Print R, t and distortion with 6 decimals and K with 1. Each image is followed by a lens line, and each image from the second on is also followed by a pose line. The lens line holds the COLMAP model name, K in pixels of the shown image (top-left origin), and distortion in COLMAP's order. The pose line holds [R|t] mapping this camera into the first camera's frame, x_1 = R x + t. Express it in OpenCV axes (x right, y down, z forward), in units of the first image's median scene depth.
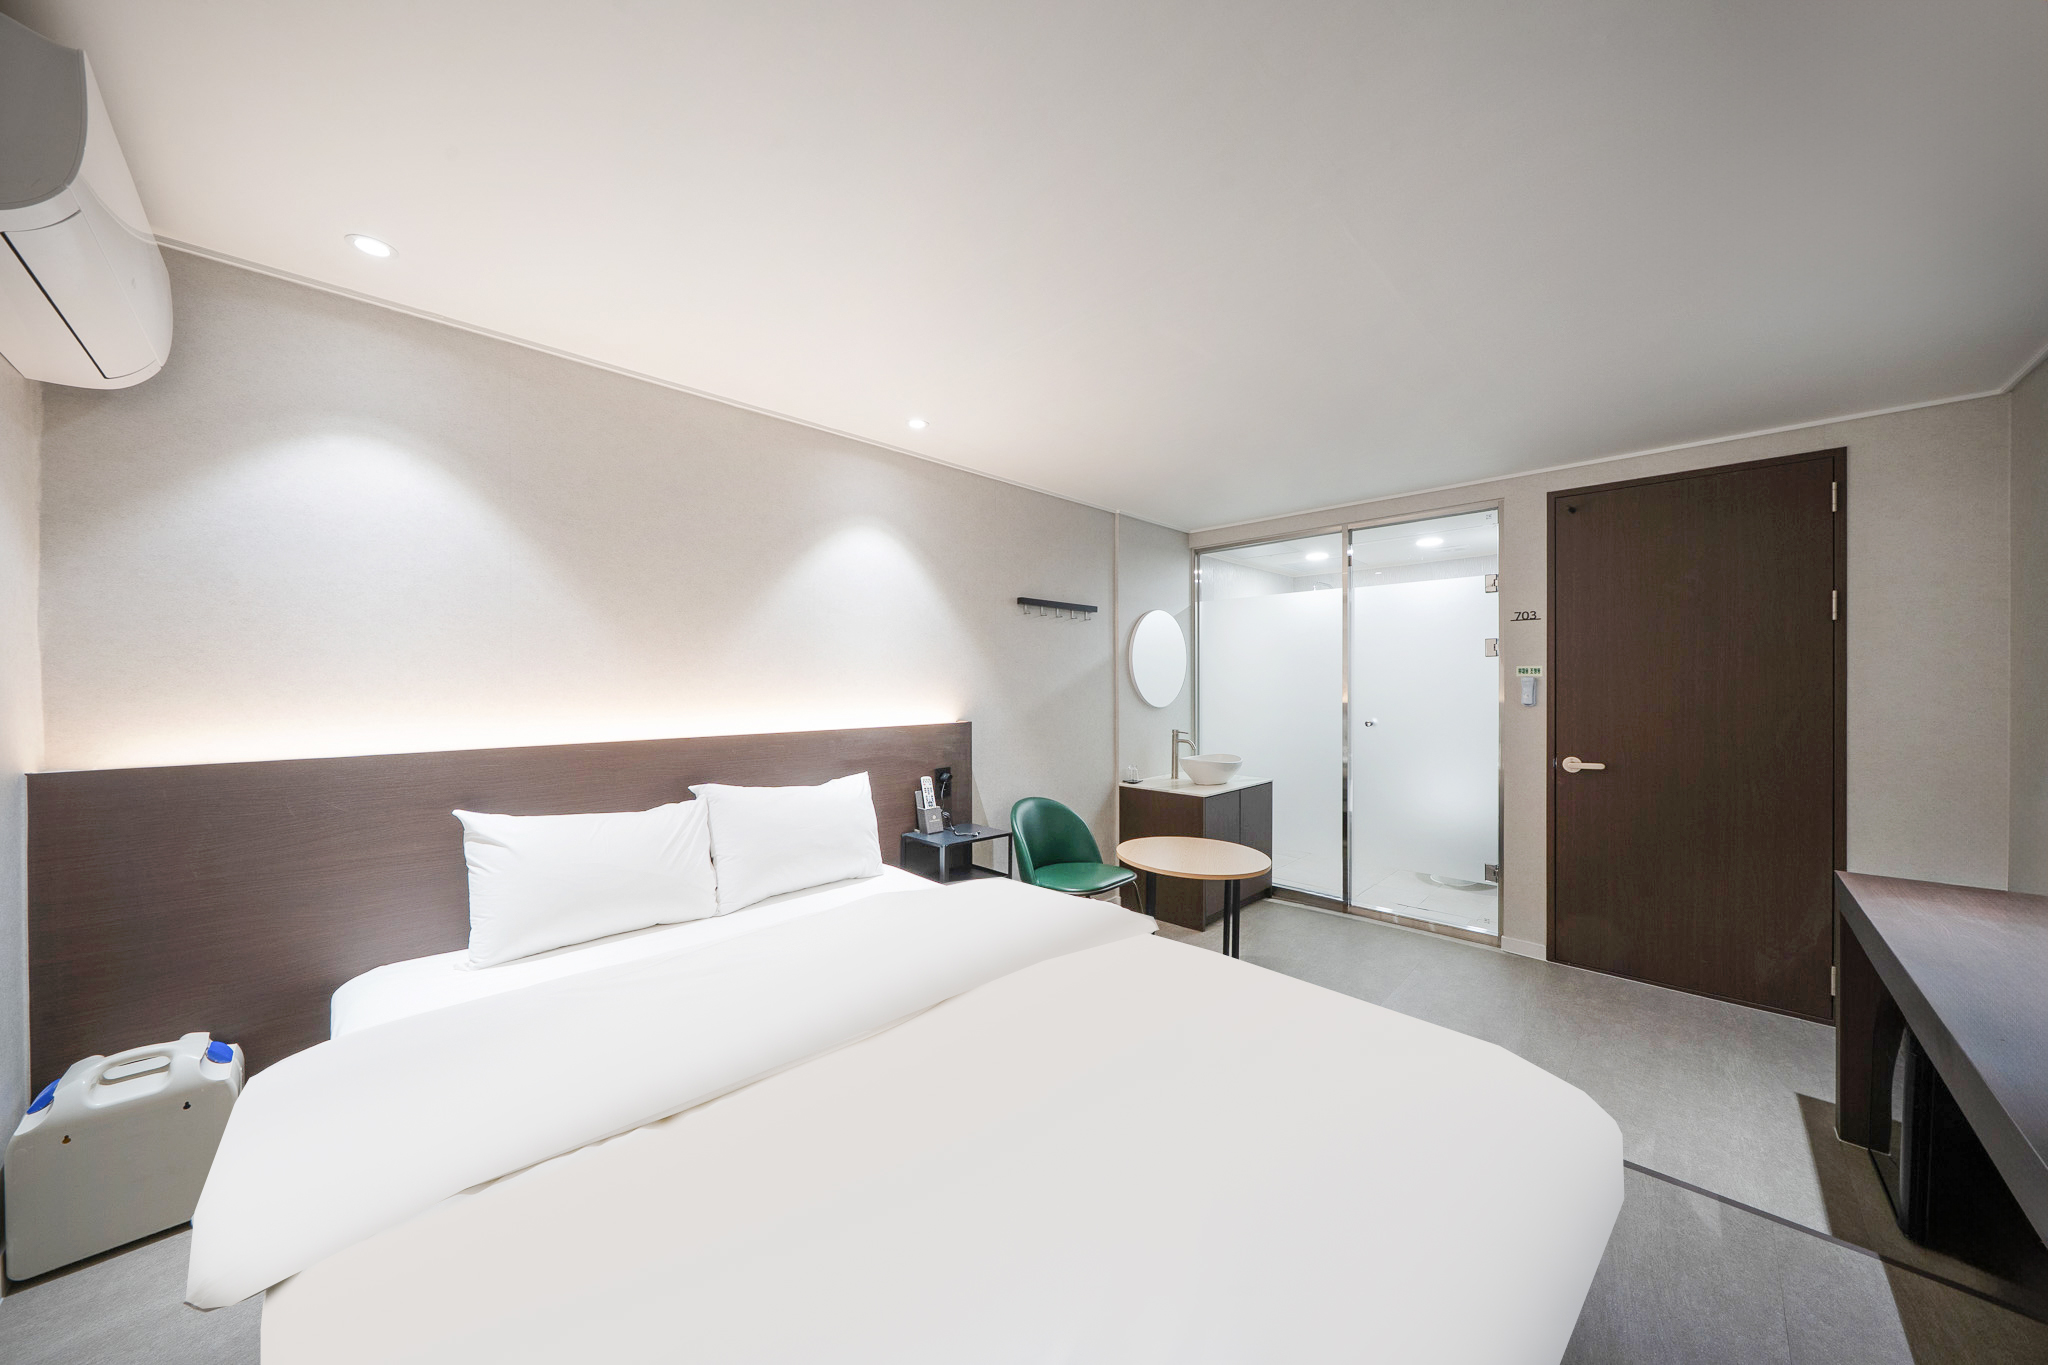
lens RADIAL K [[702.3, 0, 1016.7], [0, 702.3, 682.2], [0, 0, 1]] dist [-0.000222, -0.000050]
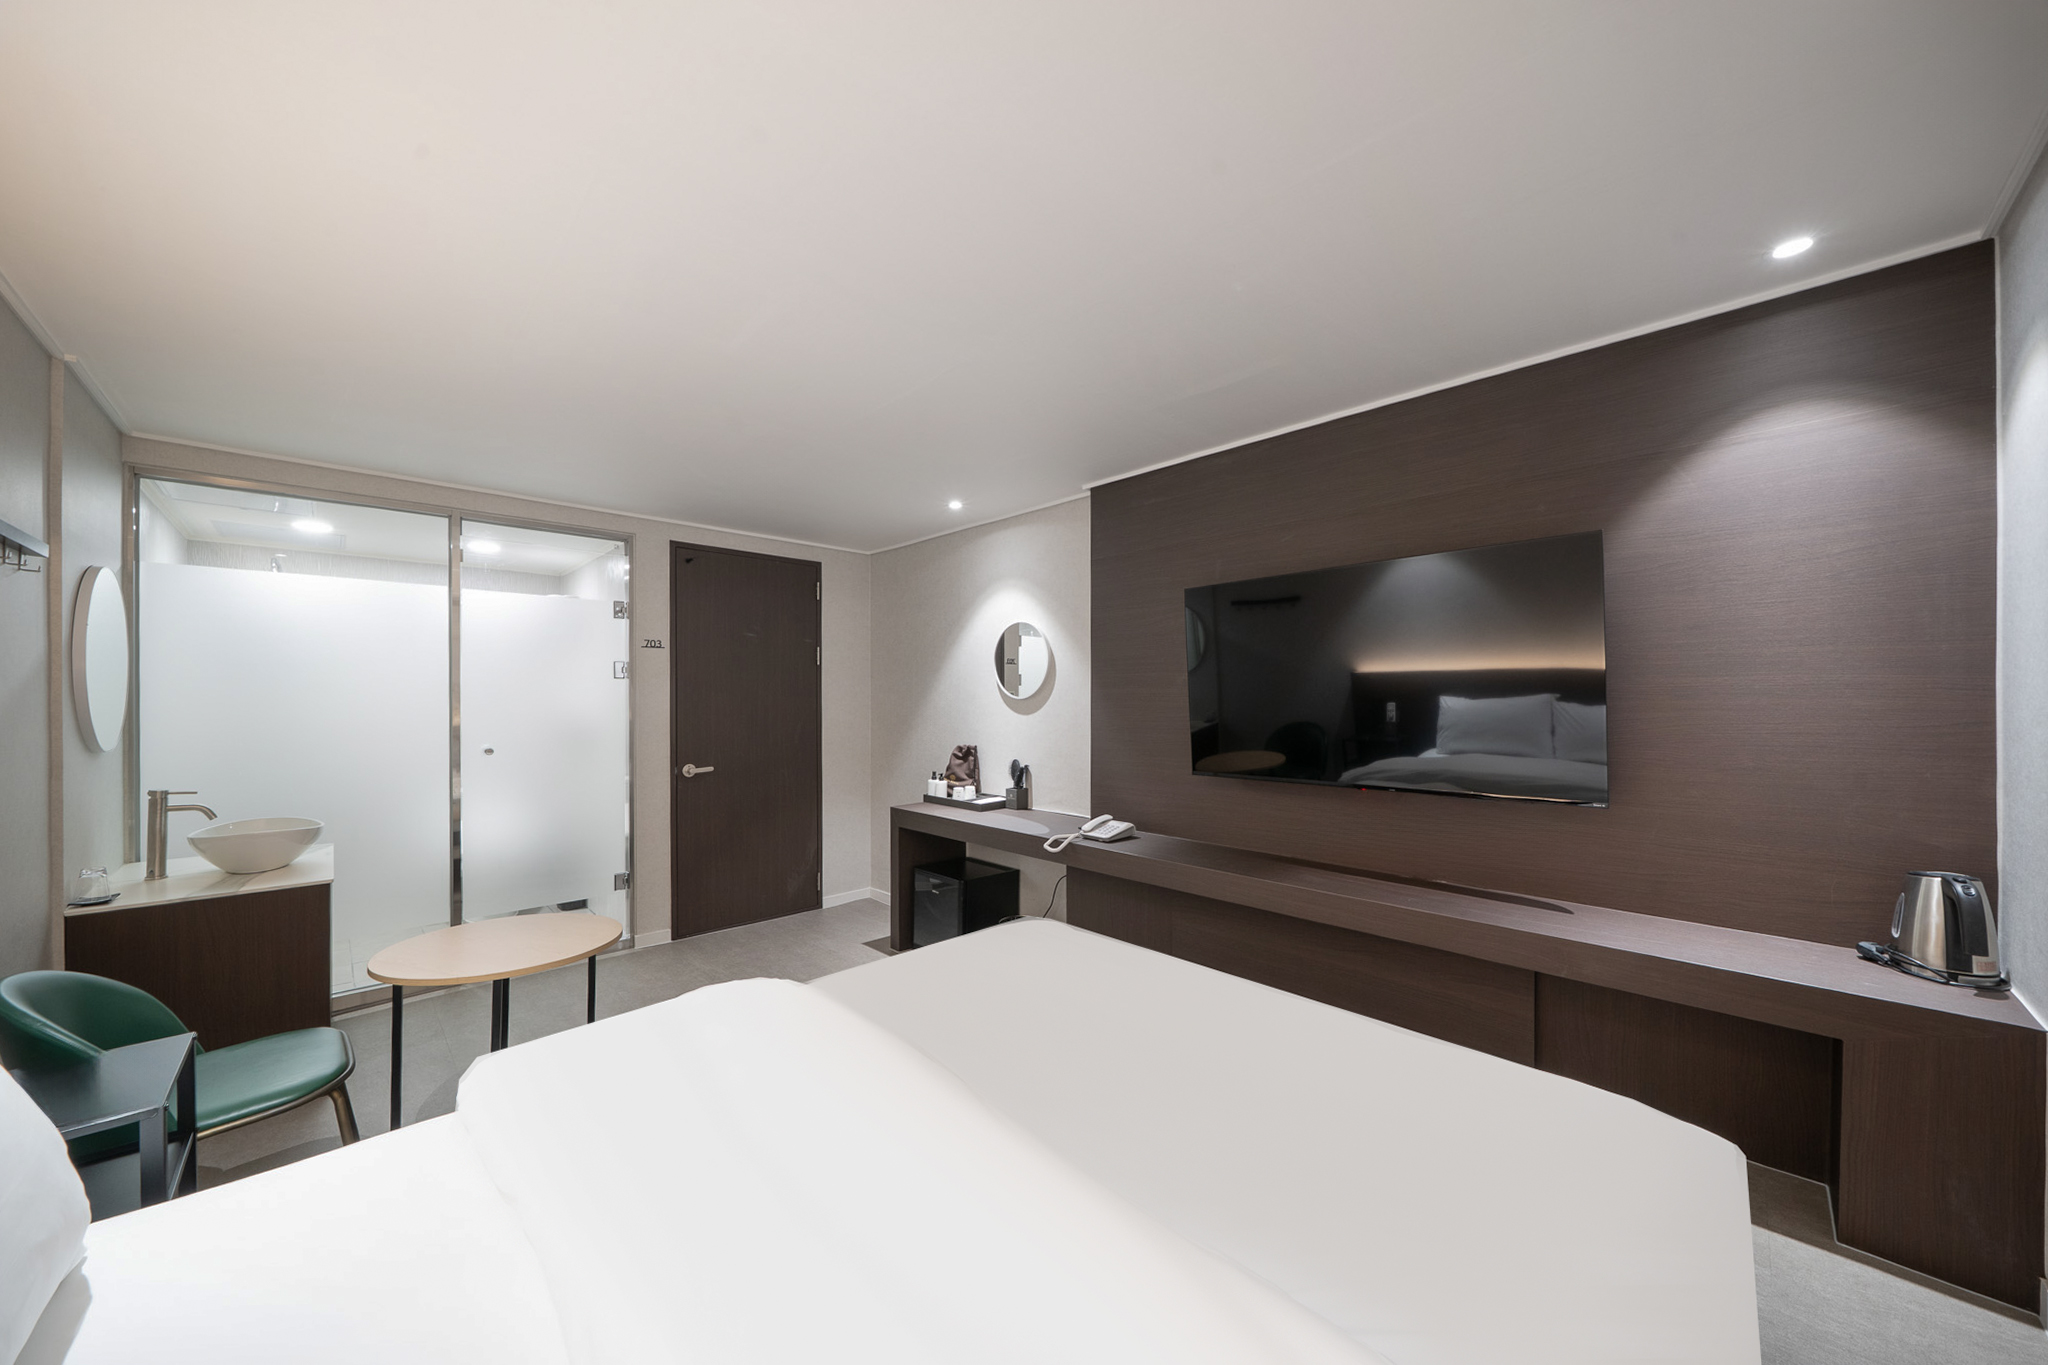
lens RADIAL K [[702.3, 0, 1017.0], [0, 702.3, 696.7], [0, 0, 1]] dist [-0.000222, -0.000050]
pose [[0.017737, 0.006929, 0.999819, -0.394948], [0.003356, 0.999970, -0.006989, 0.000631], [-0.999837, 0.003479, 0.017714, 0.396035]]
